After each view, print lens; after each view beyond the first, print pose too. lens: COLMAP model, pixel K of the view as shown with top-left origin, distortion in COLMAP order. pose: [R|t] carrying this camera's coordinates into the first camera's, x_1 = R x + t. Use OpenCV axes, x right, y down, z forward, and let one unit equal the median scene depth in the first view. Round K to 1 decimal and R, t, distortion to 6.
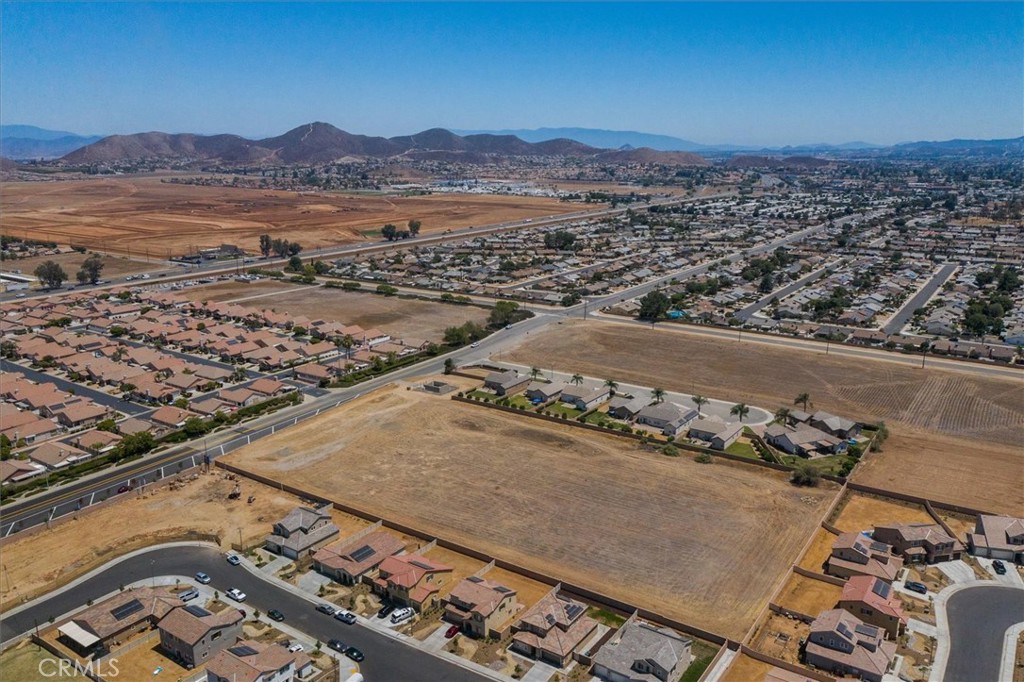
lens RADIAL K [[801.4, 0, 513.2], [0, 801.4, 338.9], [0, 0, 1]] dist [-0.012354, -0.000282]
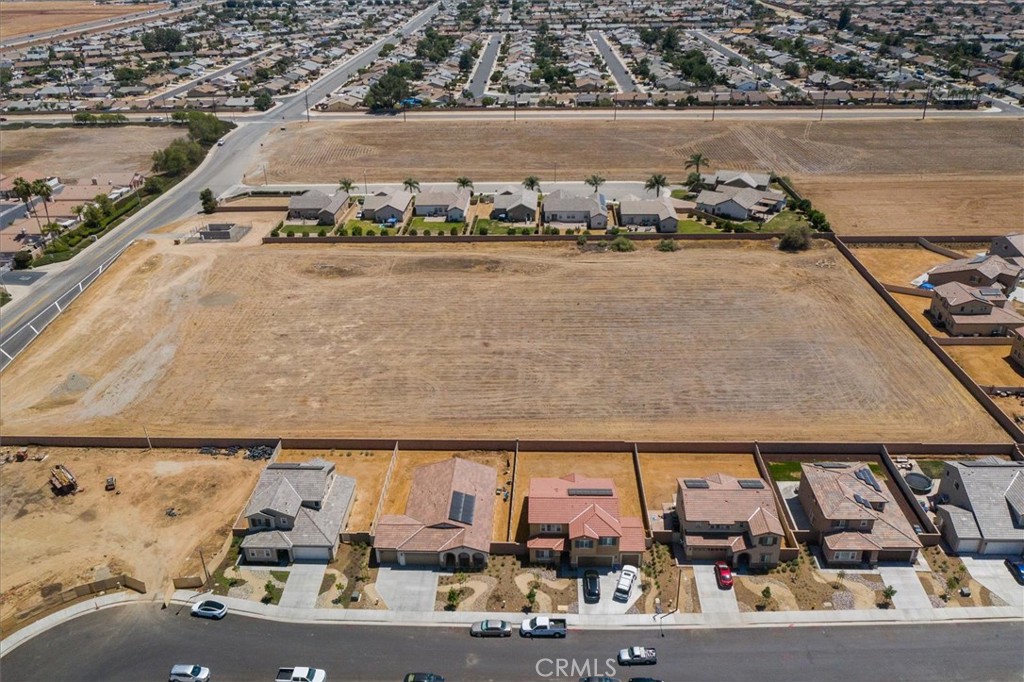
lens RADIAL K [[801.4, 0, 513.2], [0, 801.4, 338.9], [0, 0, 1]] dist [-0.012354, -0.000282]
pose [[0.843855, -0.249708, 0.474926, -0.249763], [0.139524, 0.956782, 0.255151, 0.011002], [-0.518114, -0.149046, 0.842225, 0.333824]]
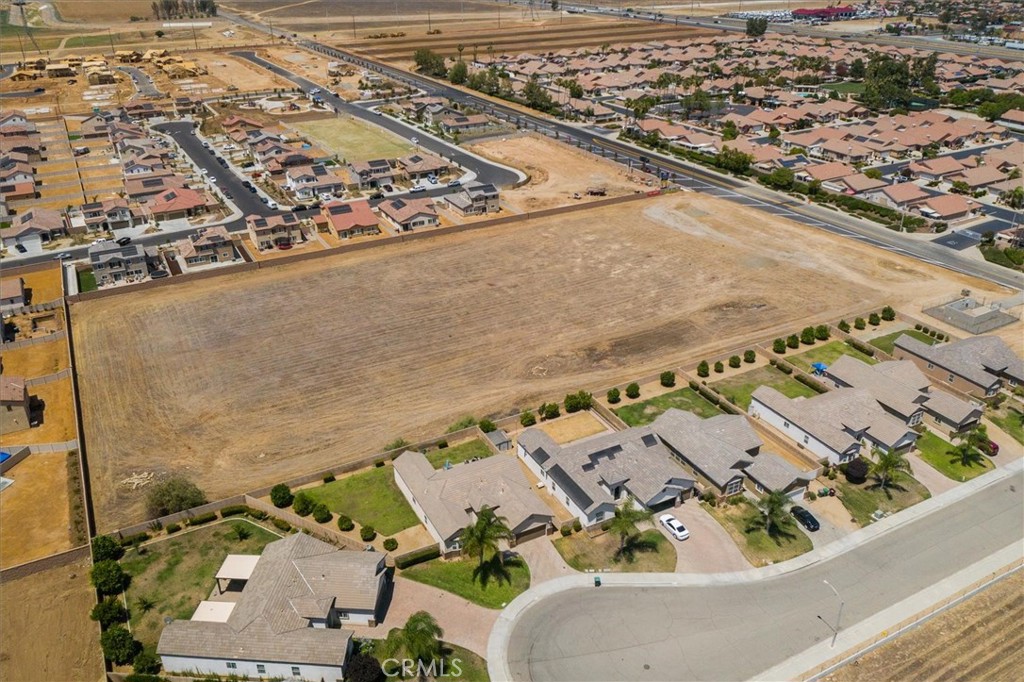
lens RADIAL K [[801.4, 0, 513.2], [0, 801.4, 338.9], [0, 0, 1]] dist [-0.012354, -0.000282]
pose [[-0.457252, 0.407917, -0.790269, 0.474138], [-0.195318, 0.820848, 0.536712, -0.149693], [0.867624, 0.399766, -0.295661, 0.997180]]
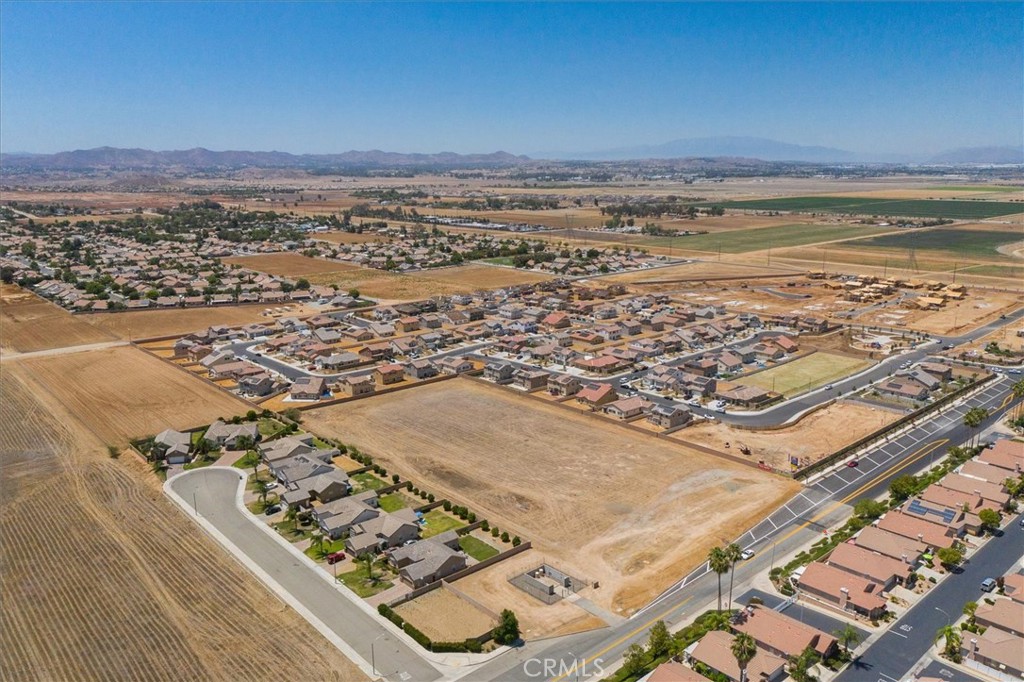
lens RADIAL K [[801.4, 0, 513.2], [0, 801.4, 338.9], [0, 0, 1]] dist [-0.012354, -0.000282]
pose [[-0.971319, -0.040307, 0.234341, -0.219301], [0.066106, 0.900902, 0.428959, -0.373602], [-0.228408, 0.432147, -0.872398, 1.570796]]
